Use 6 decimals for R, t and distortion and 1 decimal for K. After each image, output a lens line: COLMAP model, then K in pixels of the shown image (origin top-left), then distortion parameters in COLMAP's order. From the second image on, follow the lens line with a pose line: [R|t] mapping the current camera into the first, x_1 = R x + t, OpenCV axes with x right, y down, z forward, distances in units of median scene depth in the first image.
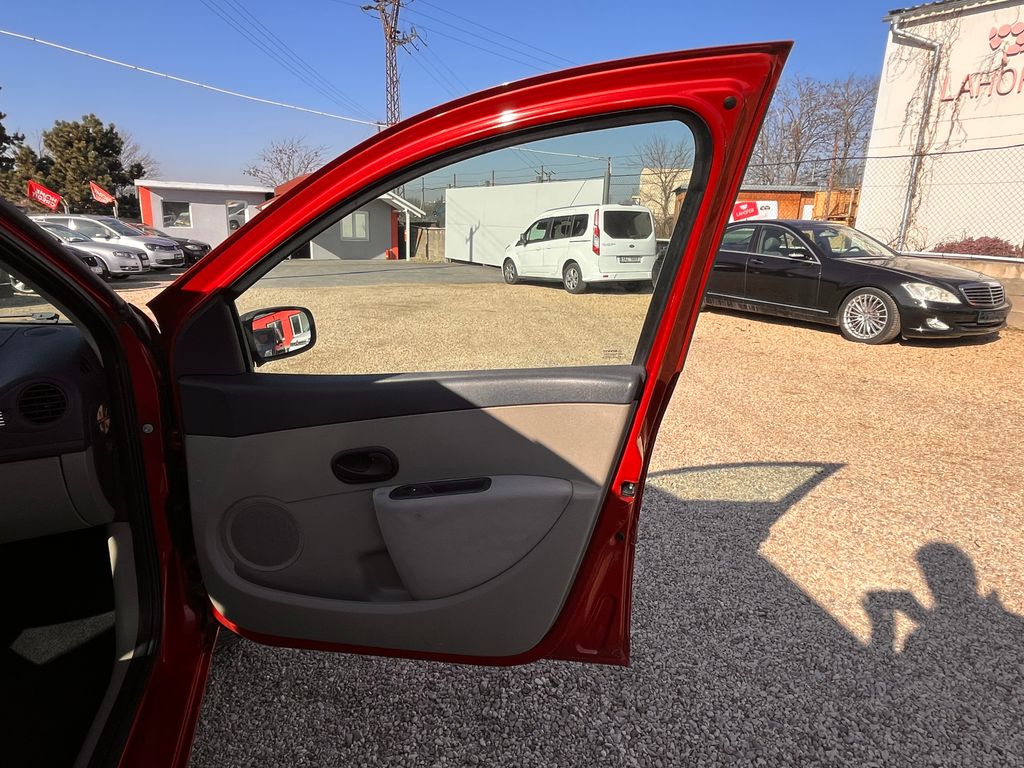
lens RADIAL K [[611.3, 0, 501.9], [0, 611.3, 385.4], [0, 0, 1]] dist [-0.002158, 0.000780]
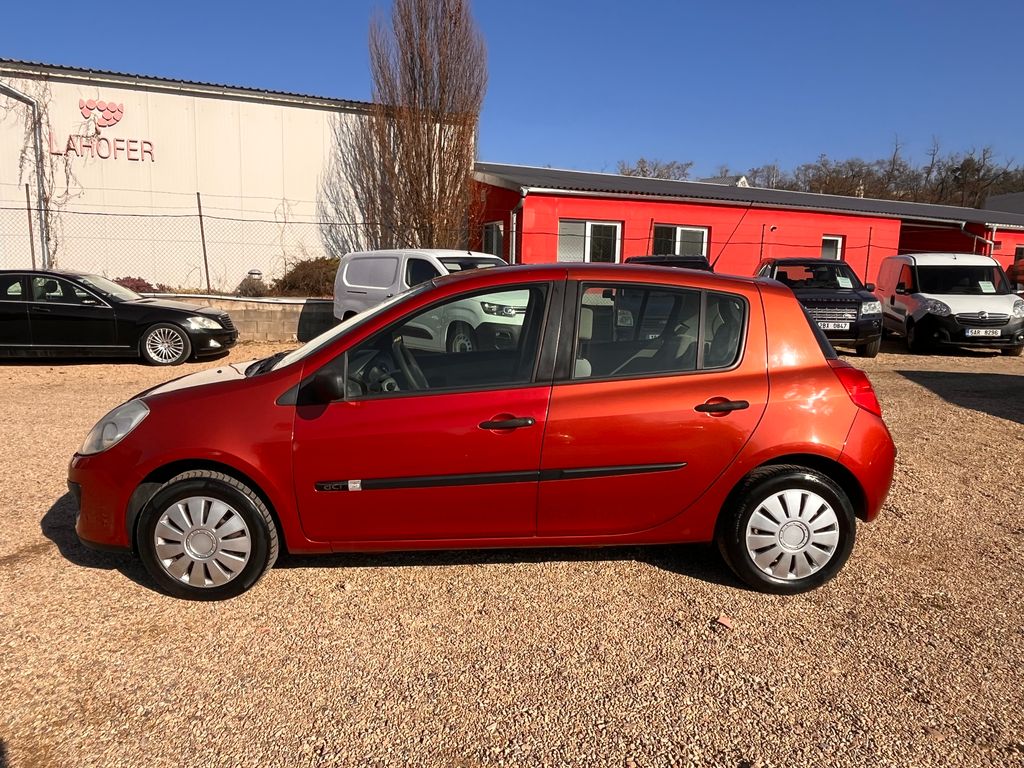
lens RADIAL K [[723.1, 0, 509.6], [0, 723.1, 393.4], [0, 0, 1]] dist [0.004698, -0.010296]
pose [[0.270632, -0.172131, 0.947169, -0.544120], [0.233355, 0.966271, 0.108927, -0.009293], [-0.933972, 0.191548, 0.301672, -0.098104]]
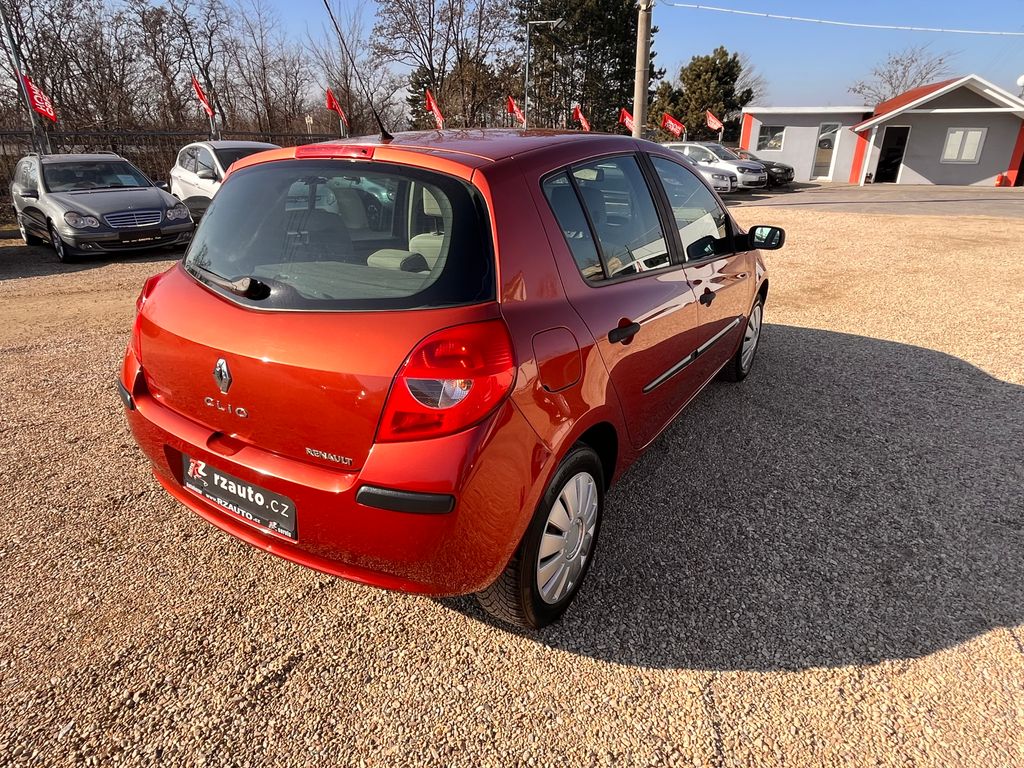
lens RADIAL K [[611.3, 0, 505.3], [0, 611.3, 383.0], [0, 0, 1]] dist [-0.002158, 0.000780]
pose [[0.653105, 0.259752, -0.711325, 0.115197], [-0.172938, 0.965669, 0.193846, 0.030908], [0.737256, -0.003586, 0.675604, -0.212777]]
